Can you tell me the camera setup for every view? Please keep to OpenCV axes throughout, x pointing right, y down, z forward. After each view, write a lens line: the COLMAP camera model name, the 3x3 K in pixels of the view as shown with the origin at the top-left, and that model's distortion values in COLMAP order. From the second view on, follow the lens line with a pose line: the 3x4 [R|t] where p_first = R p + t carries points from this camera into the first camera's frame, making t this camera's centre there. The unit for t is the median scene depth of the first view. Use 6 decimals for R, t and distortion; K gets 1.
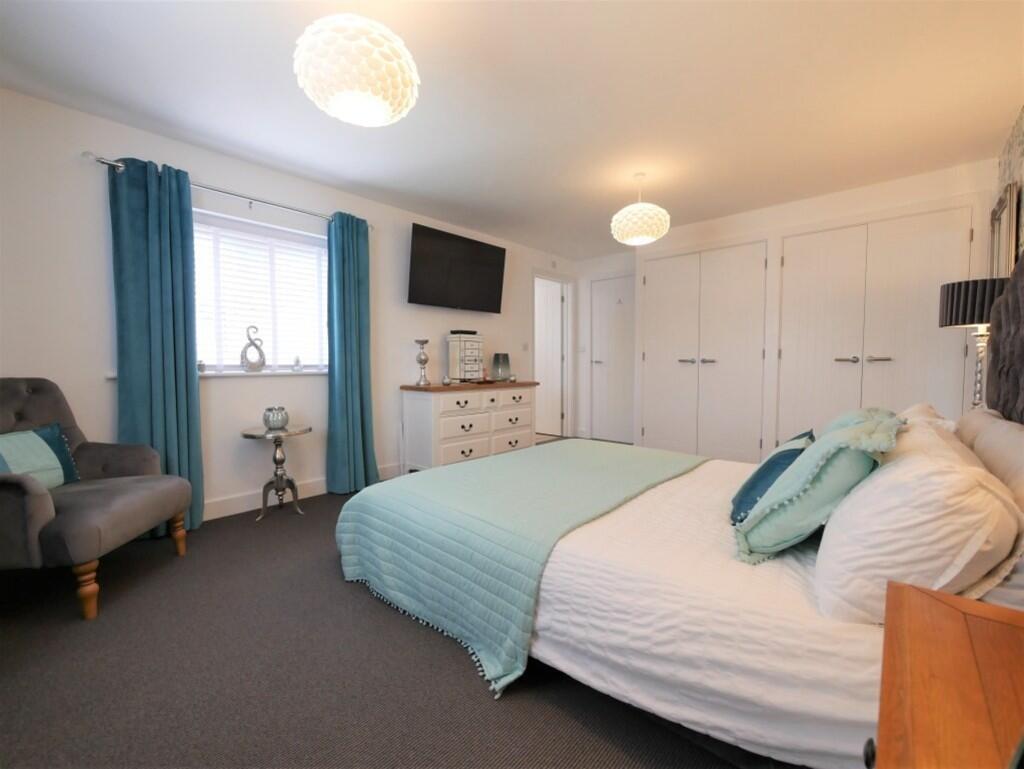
lens RADIAL K [[449.0, 0, 507.7], [0, 449.0, 387.1], [0, 0, 1]] dist [-0.001063, -0.000039]
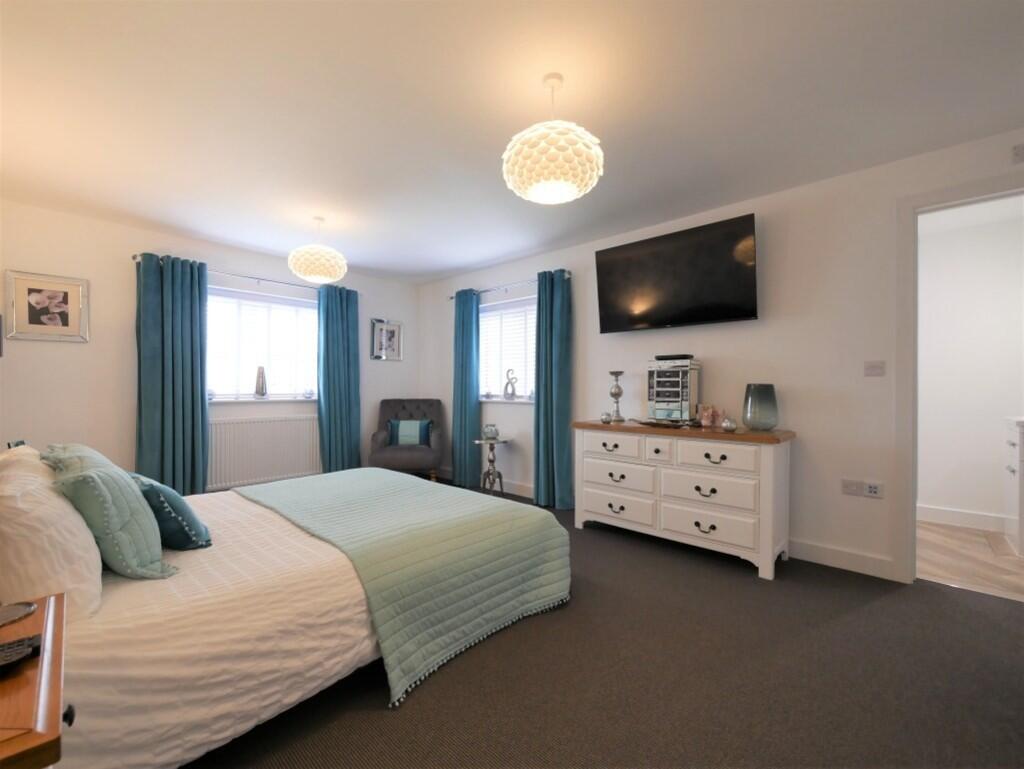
lens RADIAL K [[449.0, 0, 507.7], [0, 449.0, 387.1], [0, 0, 1]] dist [-0.001063, -0.000039]
pose [[-0.040383, 0.005245, -0.999171, 0.934773], [-0.055087, 0.998454, 0.007467, -0.087293], [0.997665, 0.055343, -0.040031, 1.058846]]
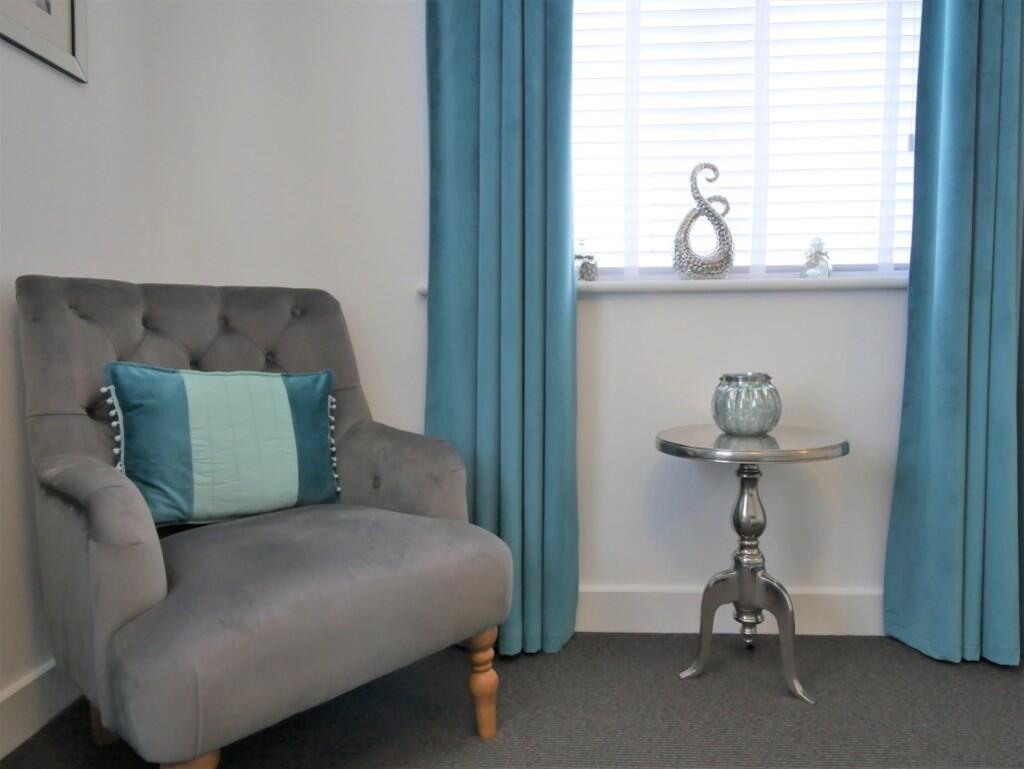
lens RADIAL K [[661.6, 0, 512.0], [0, 661.6, 384.5], [0, 0, 1]] dist [-0.000482, -0.000192]
pose [[0.639049, 0.047788, -0.767680, -0.229332], [-0.040365, 0.998776, 0.028572, 0.044711], [0.768106, 0.012729, 0.640196, 0.510961]]
